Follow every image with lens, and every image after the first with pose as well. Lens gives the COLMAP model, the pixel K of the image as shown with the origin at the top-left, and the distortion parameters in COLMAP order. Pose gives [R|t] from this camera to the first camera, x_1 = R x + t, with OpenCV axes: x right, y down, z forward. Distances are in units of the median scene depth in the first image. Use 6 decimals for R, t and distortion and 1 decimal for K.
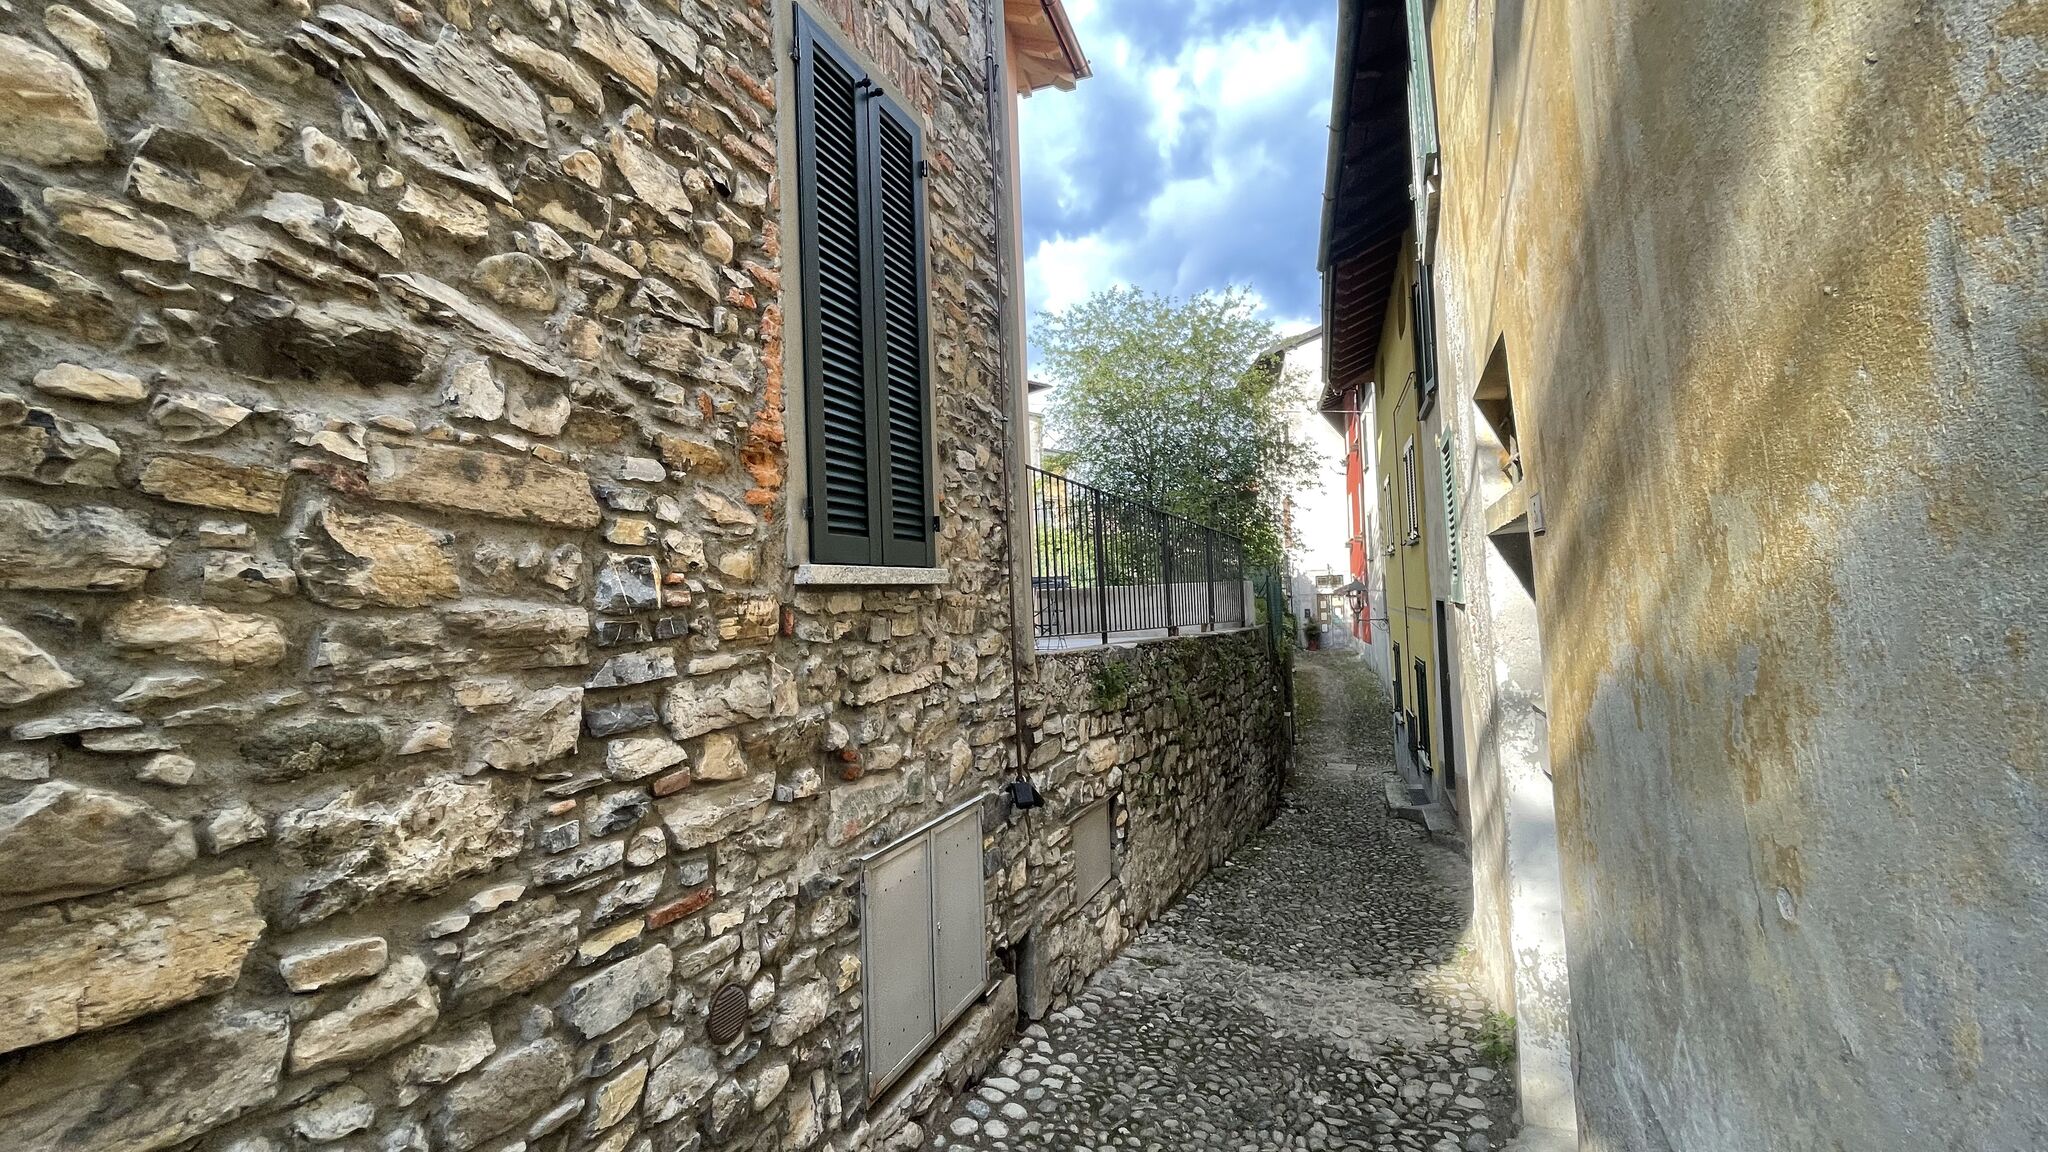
lens RADIAL K [[802.9, 0, 1031.8], [0, 802.9, 565.6], [0, 0, 1]] dist [-0.005598, 0.000039]
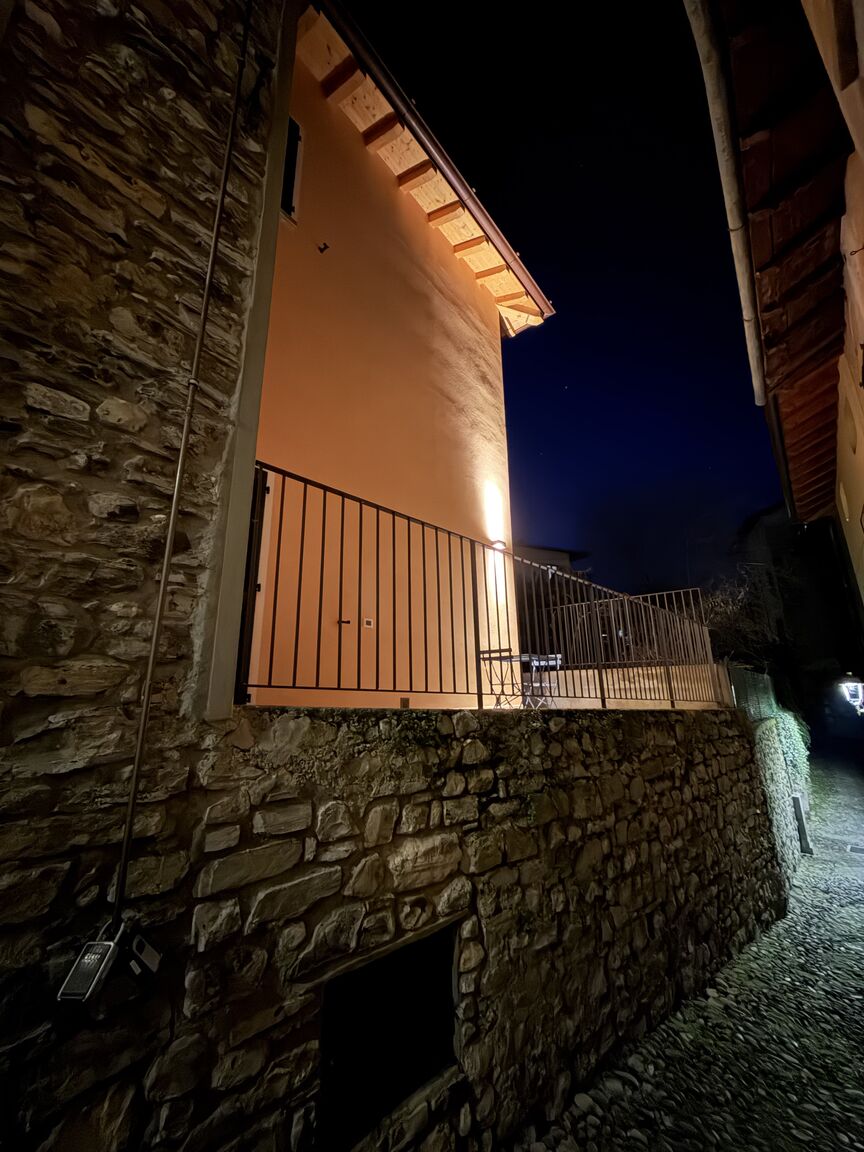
lens RADIAL K [[459.4, 0, 424.4], [0, 459.4, 573.2], [0, 0, 1]] dist [0.001068, 0.000928]
pose [[0.937361, -0.063204, -0.342578, 0.211046], [-0.009916, 0.978164, -0.207598, 0.057579], [0.348218, 0.197991, 0.916266, 0.485836]]
